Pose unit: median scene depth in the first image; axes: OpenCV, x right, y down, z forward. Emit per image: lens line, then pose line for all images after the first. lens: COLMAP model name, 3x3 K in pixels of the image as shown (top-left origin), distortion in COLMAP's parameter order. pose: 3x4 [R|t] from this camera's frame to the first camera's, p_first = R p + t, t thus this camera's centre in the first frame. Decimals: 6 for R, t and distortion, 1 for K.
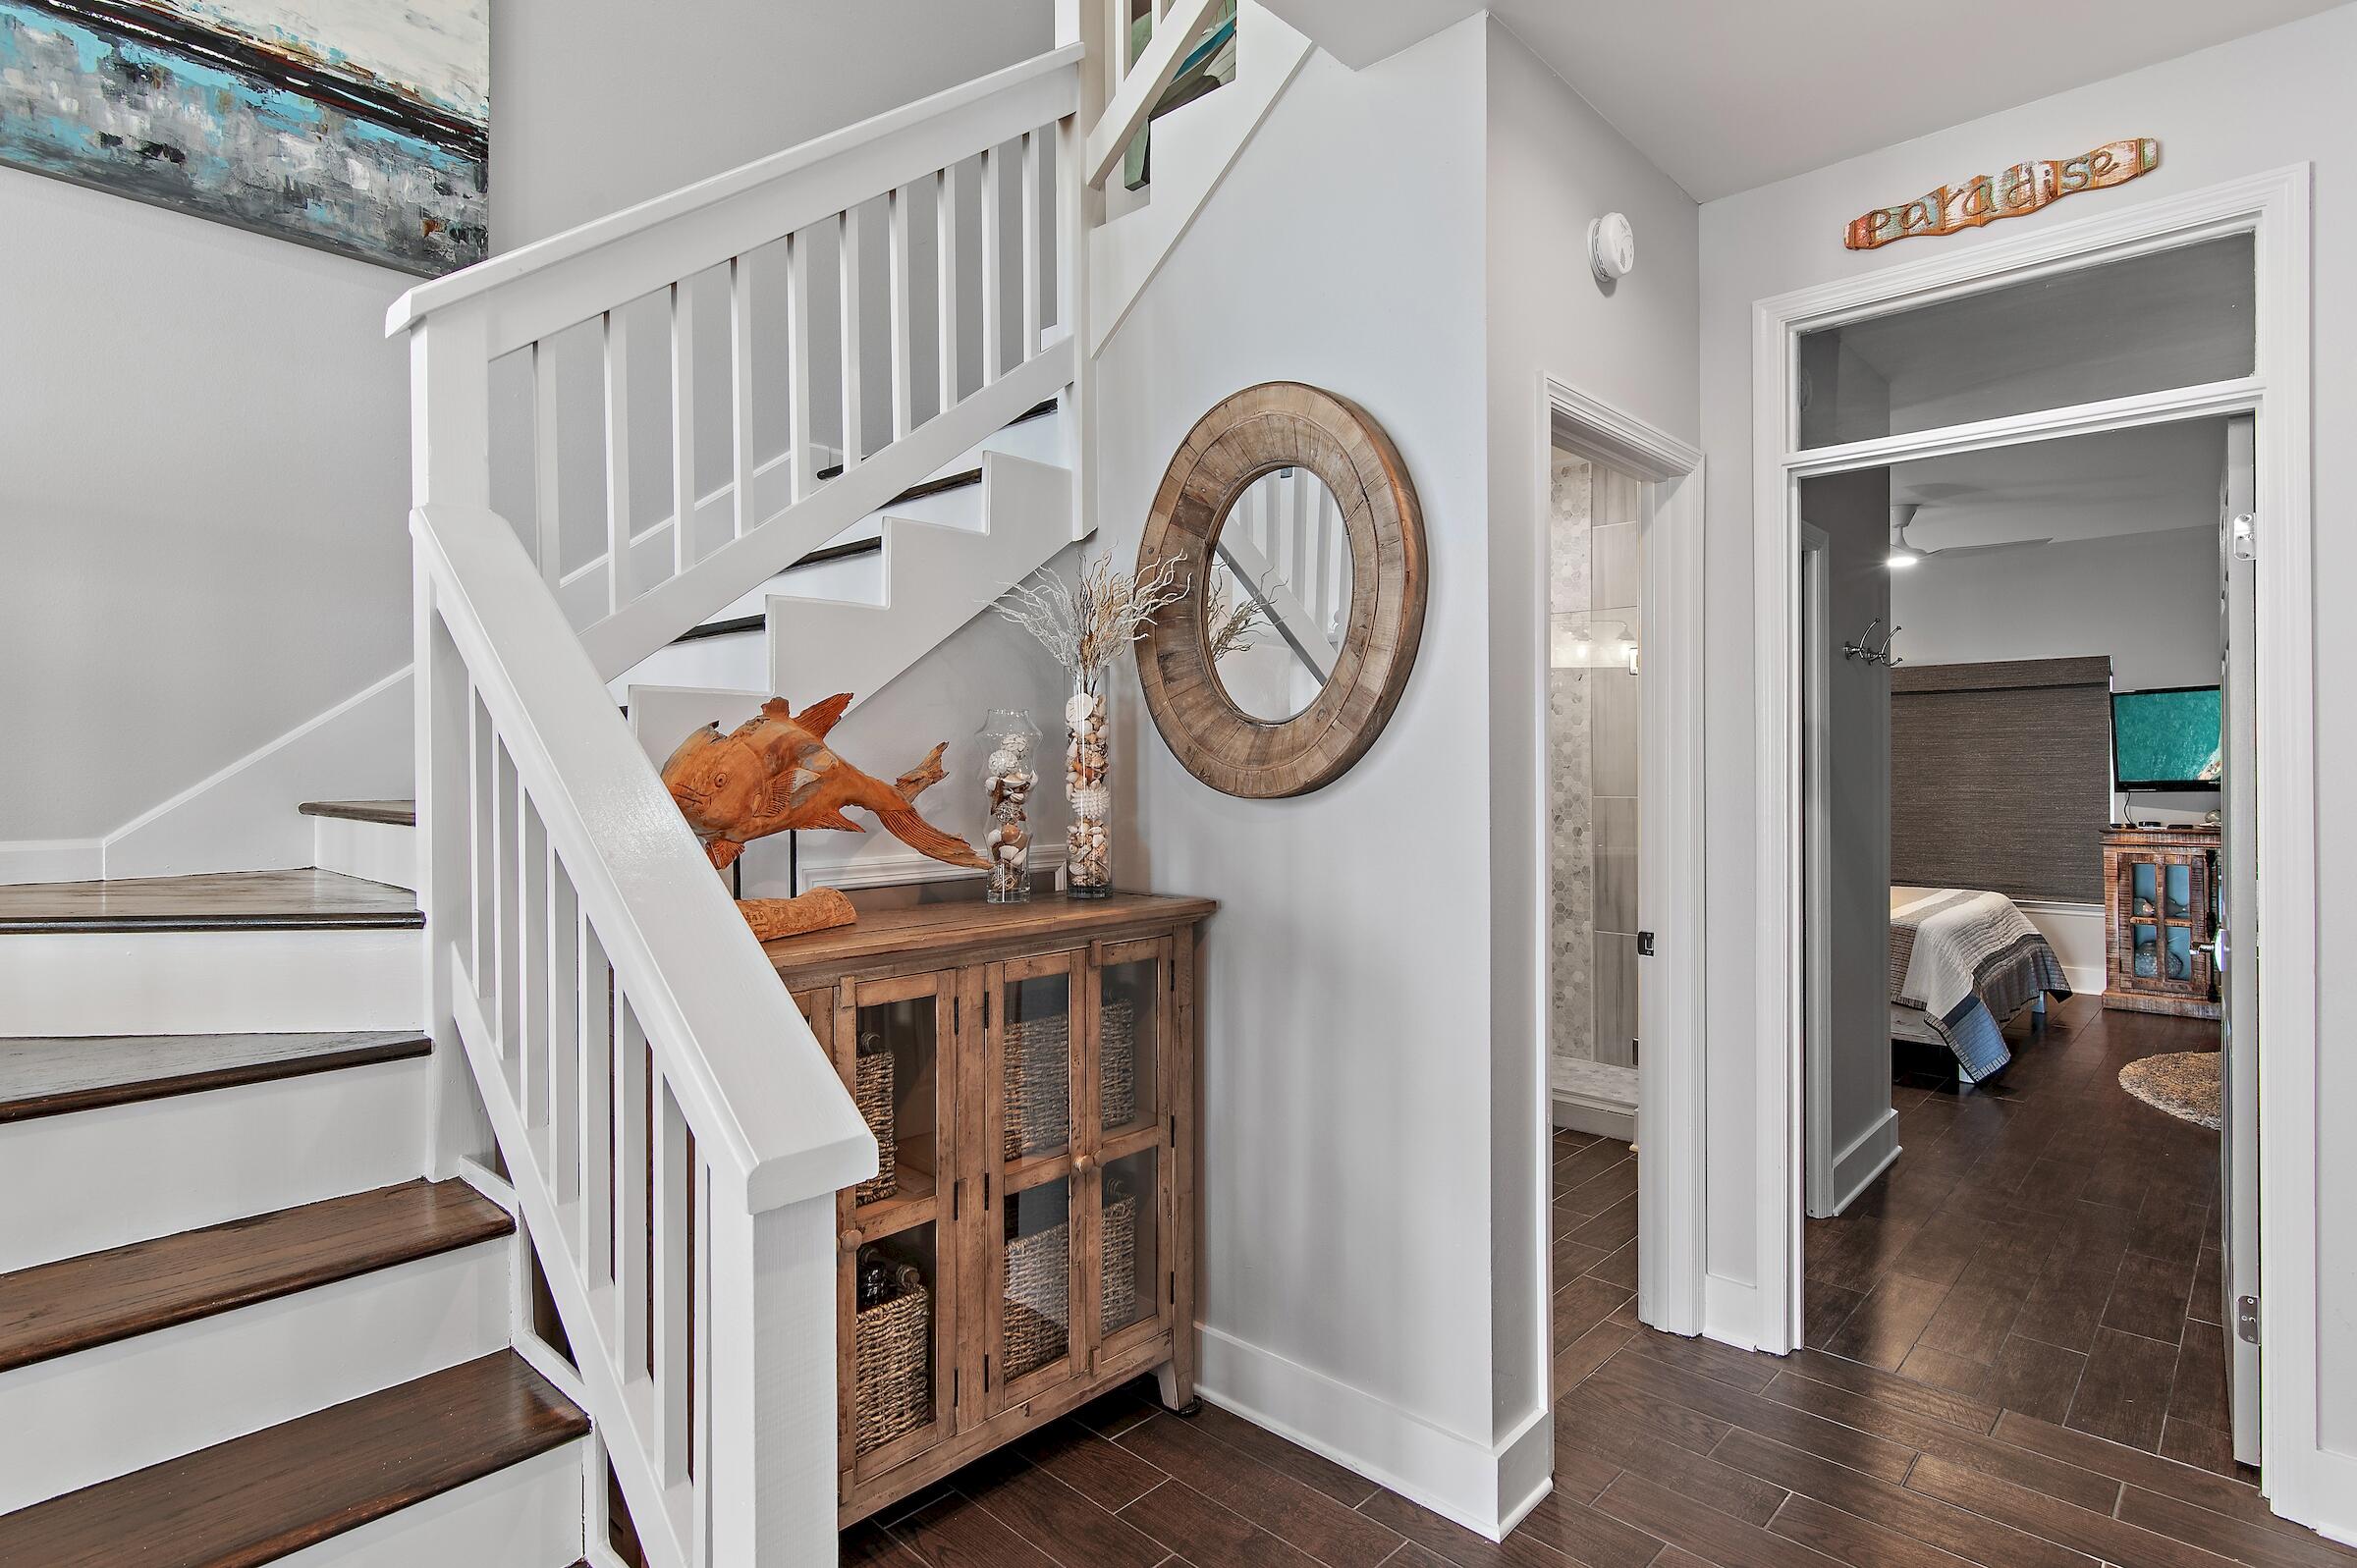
lens RADIAL K [[1180.9, 0, 1189.7], [0, 1180.9, 753.3], [0, 0, 1]] dist [0.001090, 0.000077]
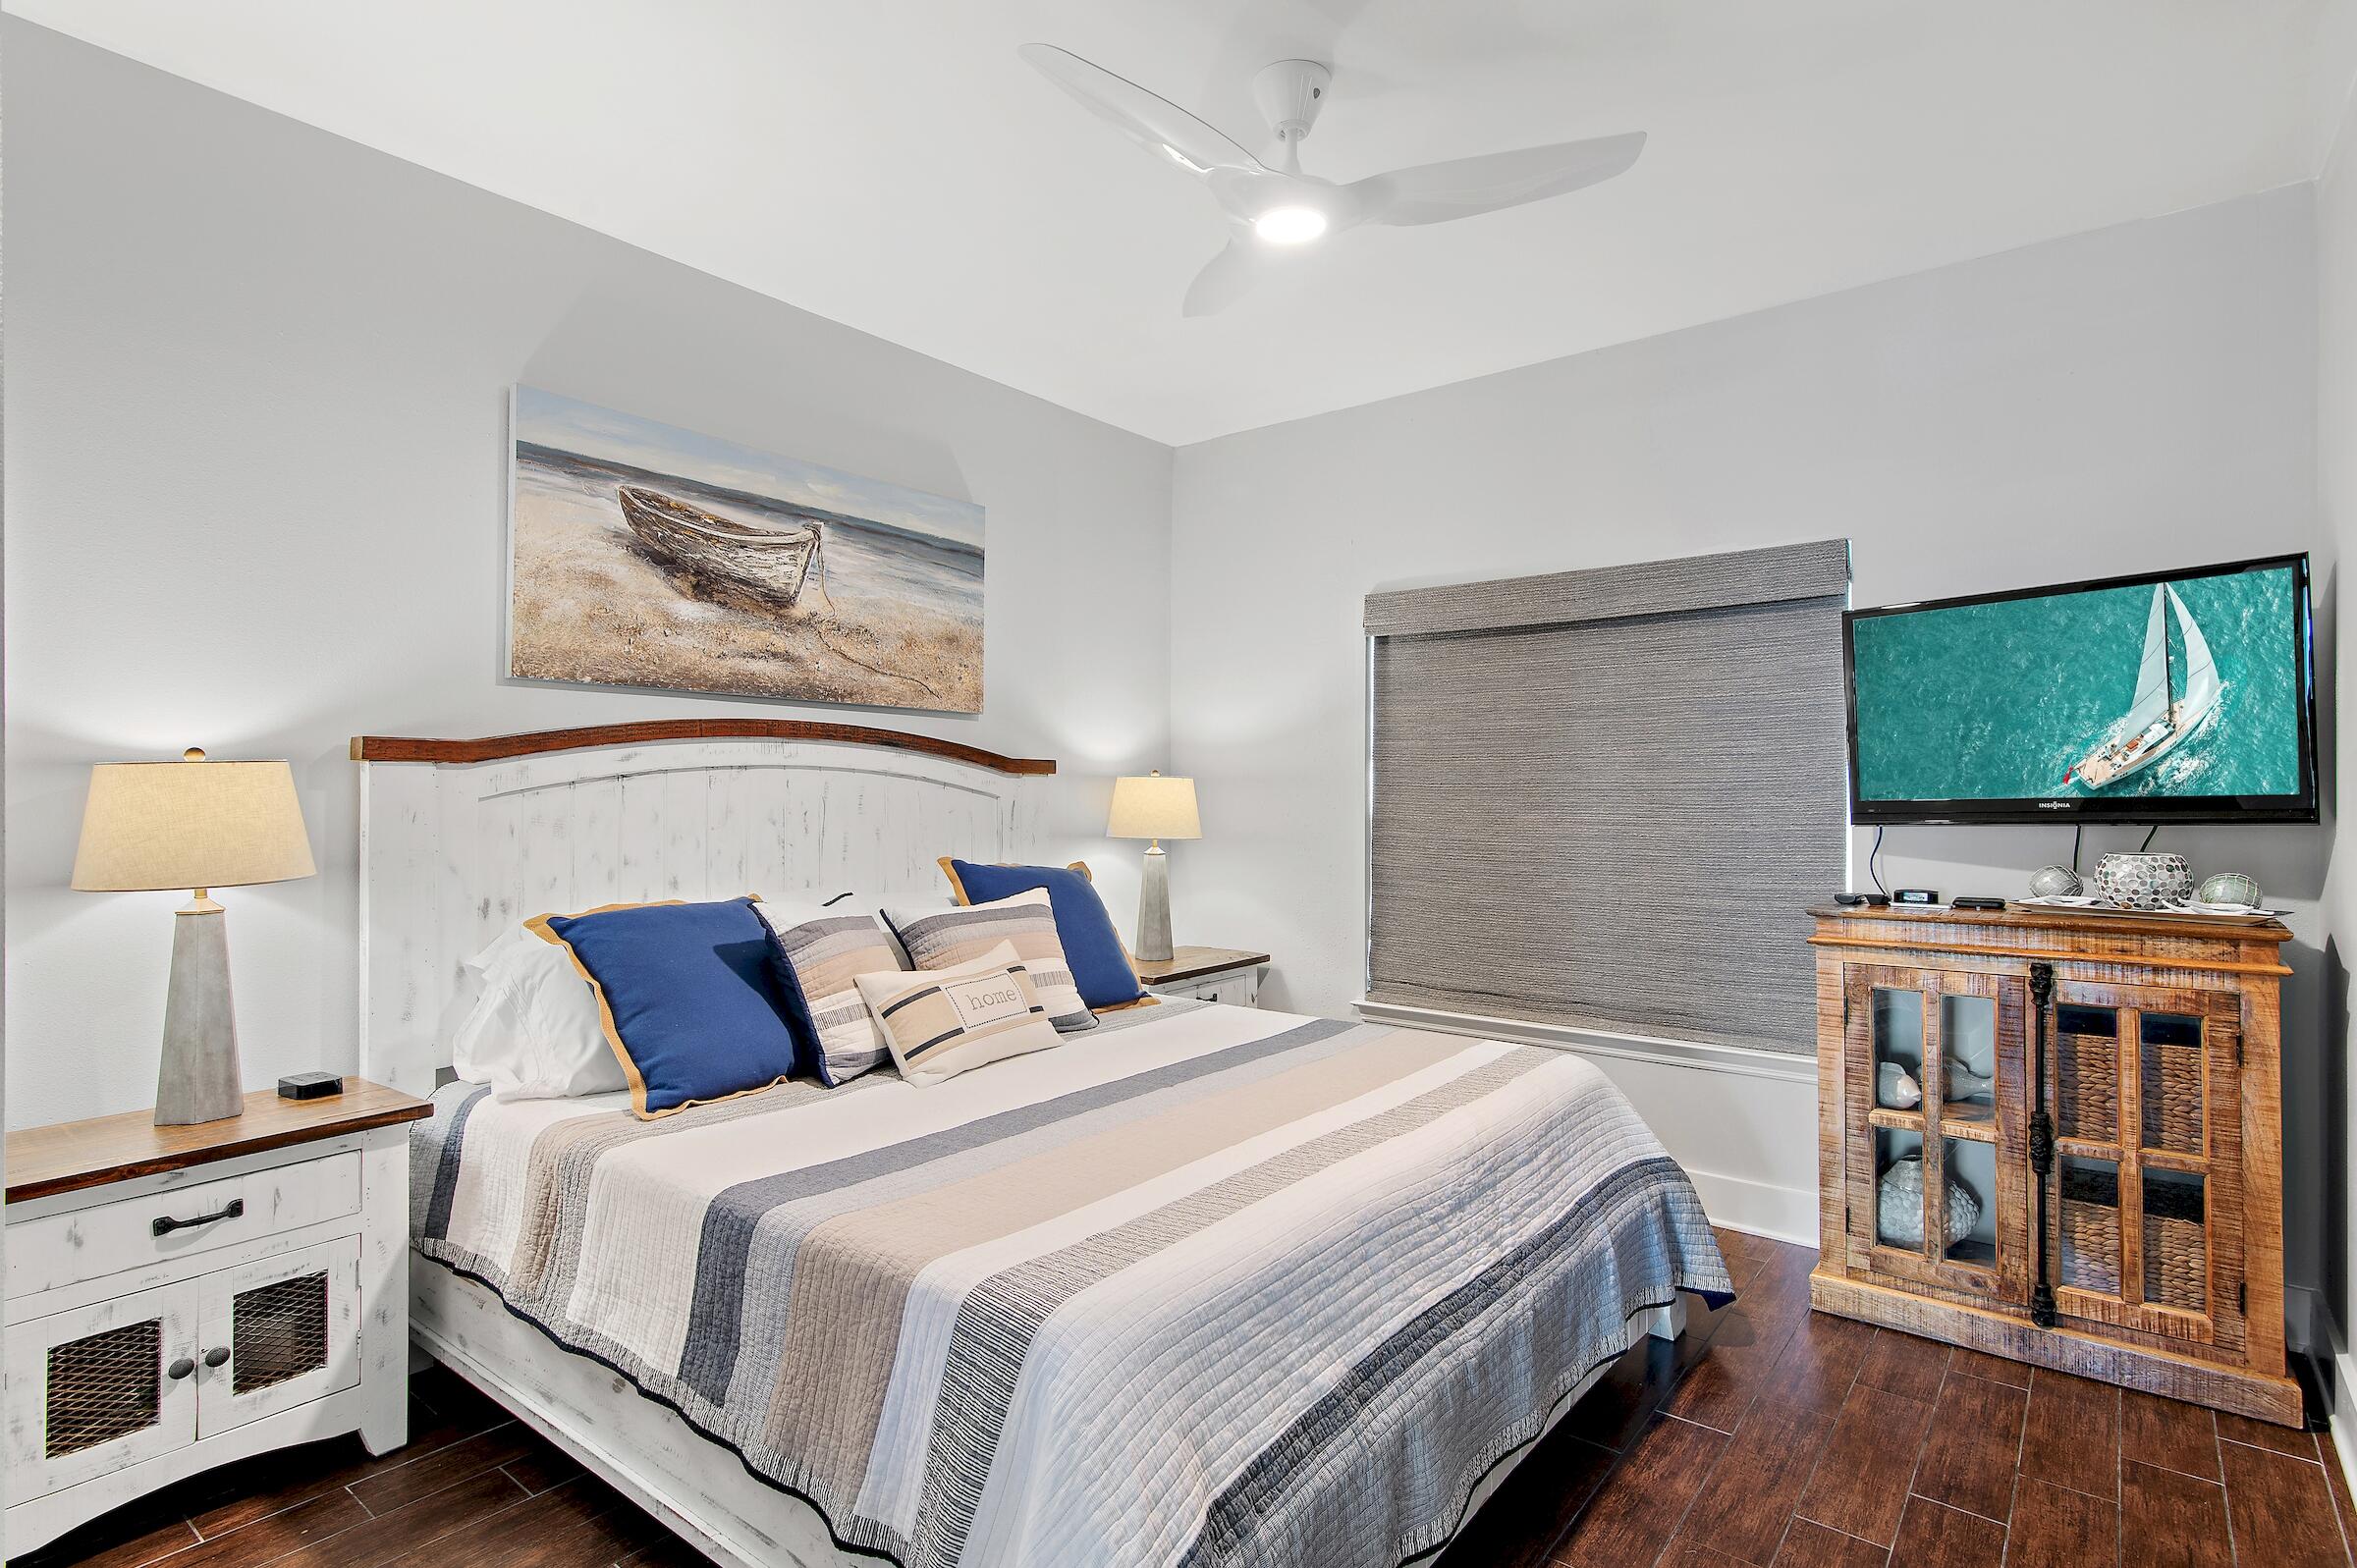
lens RADIAL K [[1193.8, 0, 1178.5], [0, 1193.8, 784.0], [0, 0, 1]] dist [0.005837, 0.000880]
pose [[0.995609, 0.008292, 0.093246, 0.492602], [-0.009261, 0.999908, 0.009960, 0.014376], [-0.093155, -0.010780, 0.995593, 0.575284]]
